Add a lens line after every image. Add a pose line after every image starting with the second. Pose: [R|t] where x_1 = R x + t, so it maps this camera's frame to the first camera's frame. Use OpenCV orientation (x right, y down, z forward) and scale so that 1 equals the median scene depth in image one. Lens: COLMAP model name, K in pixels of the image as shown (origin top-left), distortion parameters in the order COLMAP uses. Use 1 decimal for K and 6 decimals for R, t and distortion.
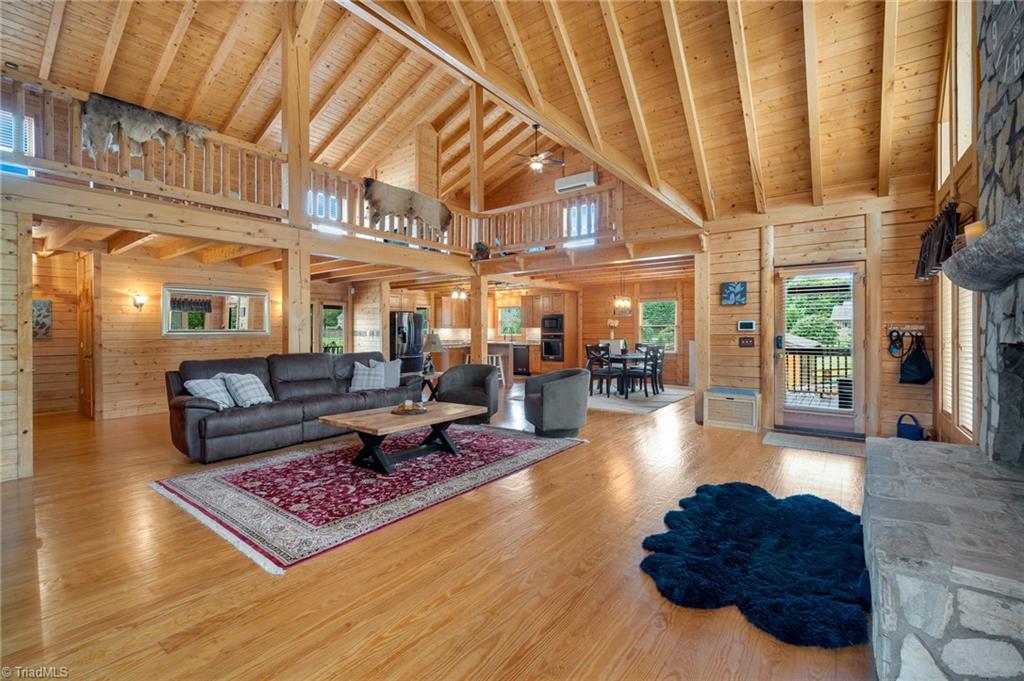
lens RADIAL K [[450.5, 0, 517.0], [0, 450.5, 333.2], [0, 0, 1]] dist [-0.012821, 0.003299]
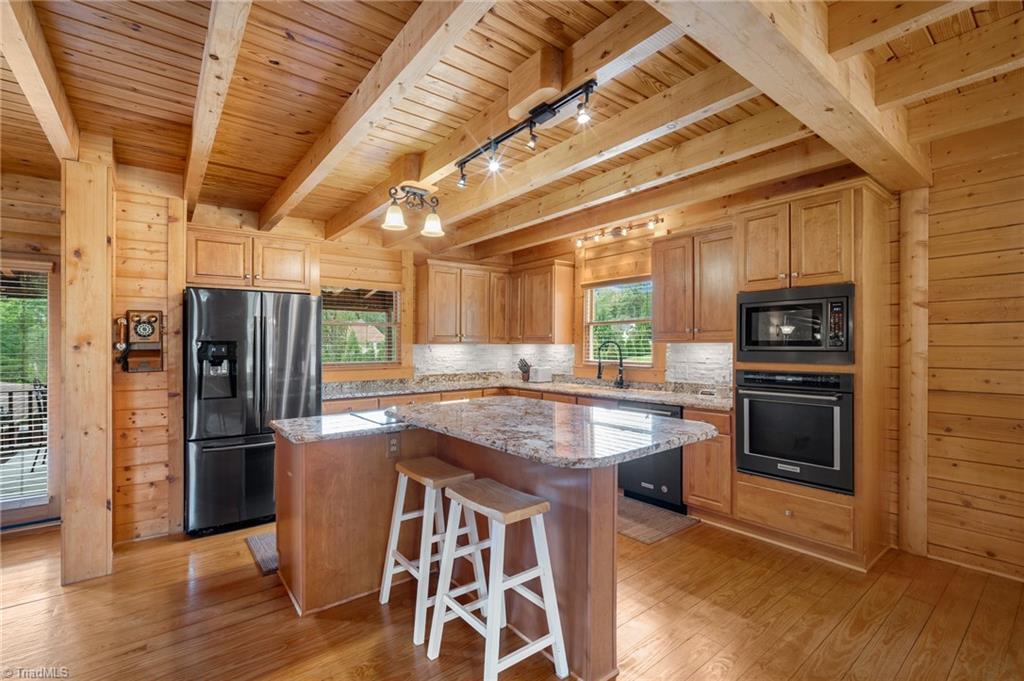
lens RADIAL K [[450.5, 0, 518.8], [0, 450.5, 345.6], [0, 0, 1]] dist [-0.012821, 0.003299]
pose [[0.964401, 0.000894, -0.264441, 0.004723], [-0.001081, 0.999999, -0.000562, -0.021759], [0.264440, 0.000827, 0.964402, 1.493406]]
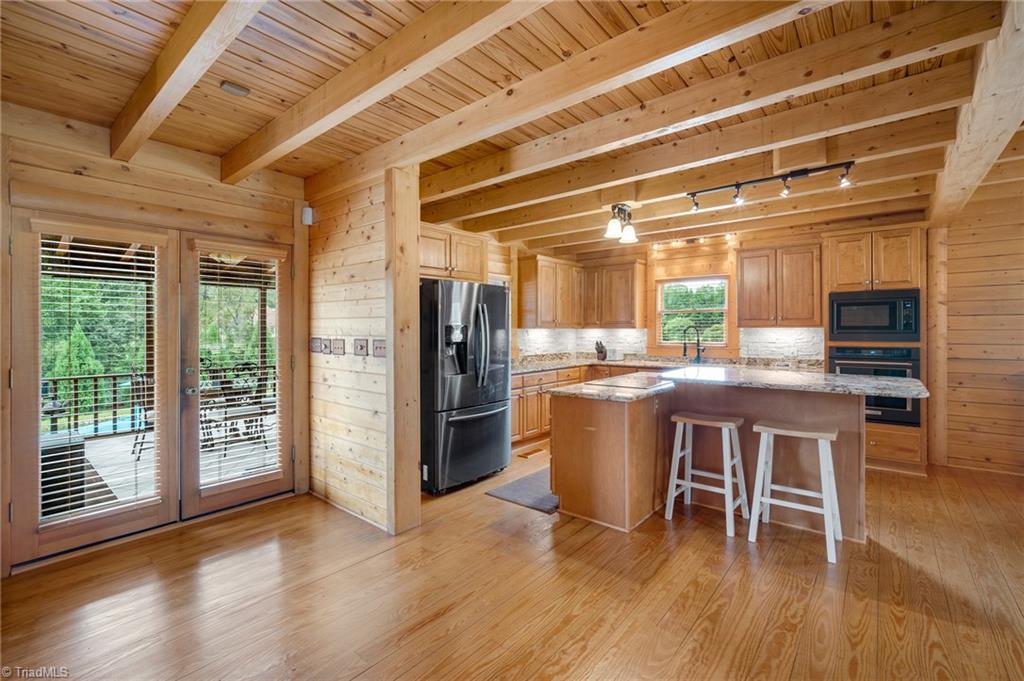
lens RADIAL K [[450.5, 0, 509.7], [0, 450.5, 330.4], [0, 0, 1]] dist [-0.012821, 0.003299]
pose [[0.998611, 0.000825, -0.052678, -0.382086], [-0.000938, 0.999997, -0.002119, -0.018772], [0.052676, 0.002166, 0.998609, 1.295240]]
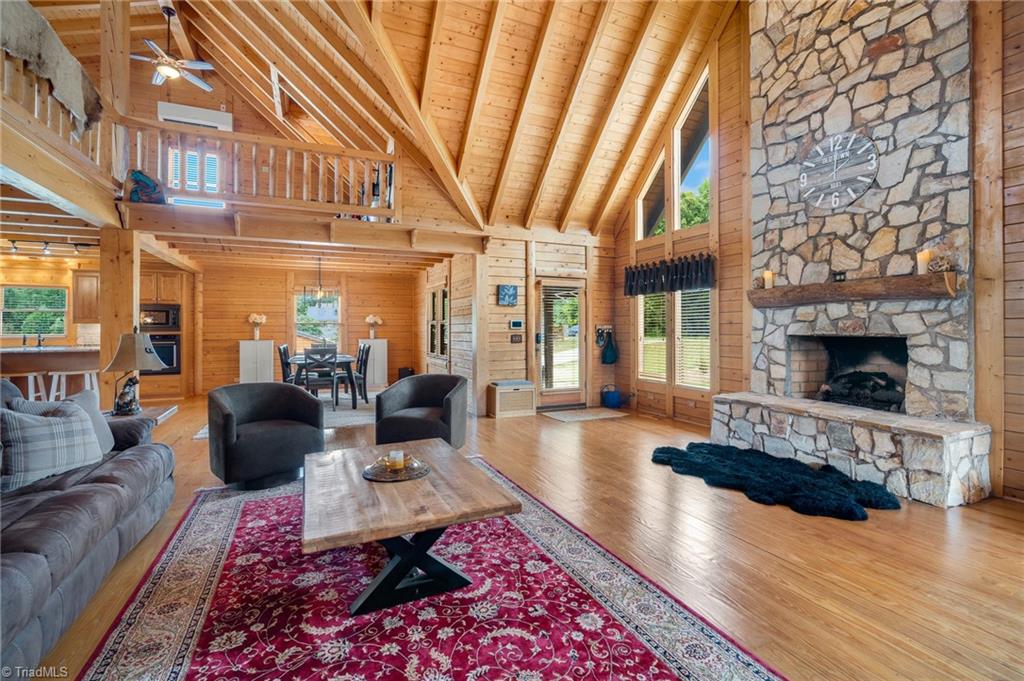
lens RADIAL K [[450.5, 0, 515.7], [0, 450.5, 328.7], [0, 0, 1]] dist [-0.012821, 0.003299]
pose [[0.473310, 0.003348, 0.880890, -0.508912], [0.003840, 0.999975, -0.005864, 0.001252], [-0.880888, 0.006158, 0.473285, 0.466973]]
